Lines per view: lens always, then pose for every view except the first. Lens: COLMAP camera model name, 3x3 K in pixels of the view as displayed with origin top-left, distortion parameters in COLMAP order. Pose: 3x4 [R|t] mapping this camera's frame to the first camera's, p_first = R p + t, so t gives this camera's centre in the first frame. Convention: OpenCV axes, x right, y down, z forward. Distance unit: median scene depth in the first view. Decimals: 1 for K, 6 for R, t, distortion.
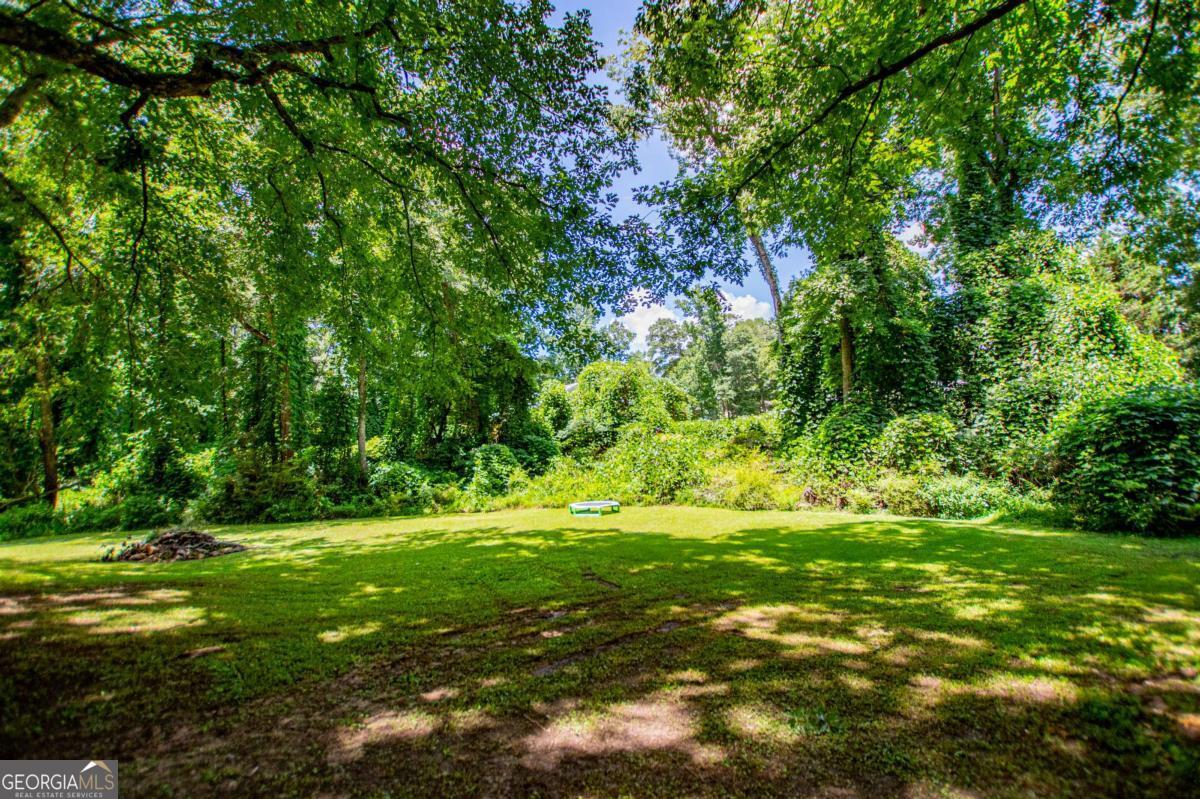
lens RADIAL K [[537.6, 0, 607.0], [0, 537.6, 399.1], [0, 0, 1]] dist [-0.025347, 0.000362]
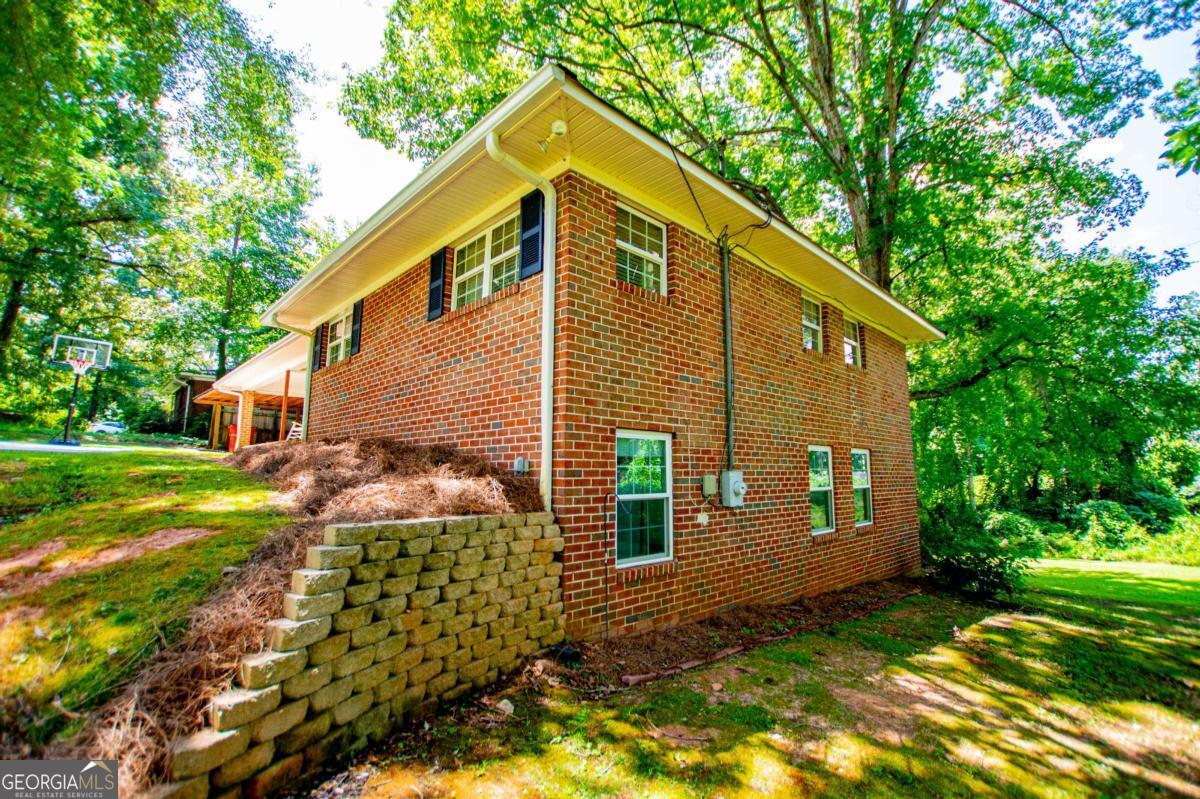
lens RADIAL K [[537.6, 0, 607.0], [0, 537.6, 399.1], [0, 0, 1]] dist [-0.025347, 0.000362]
pose [[0.609384, -0.089914, -0.787760, 0.042806], [0.037274, 0.995699, -0.084814, -0.079475], [0.791998, 0.022321, 0.610115, -0.527066]]
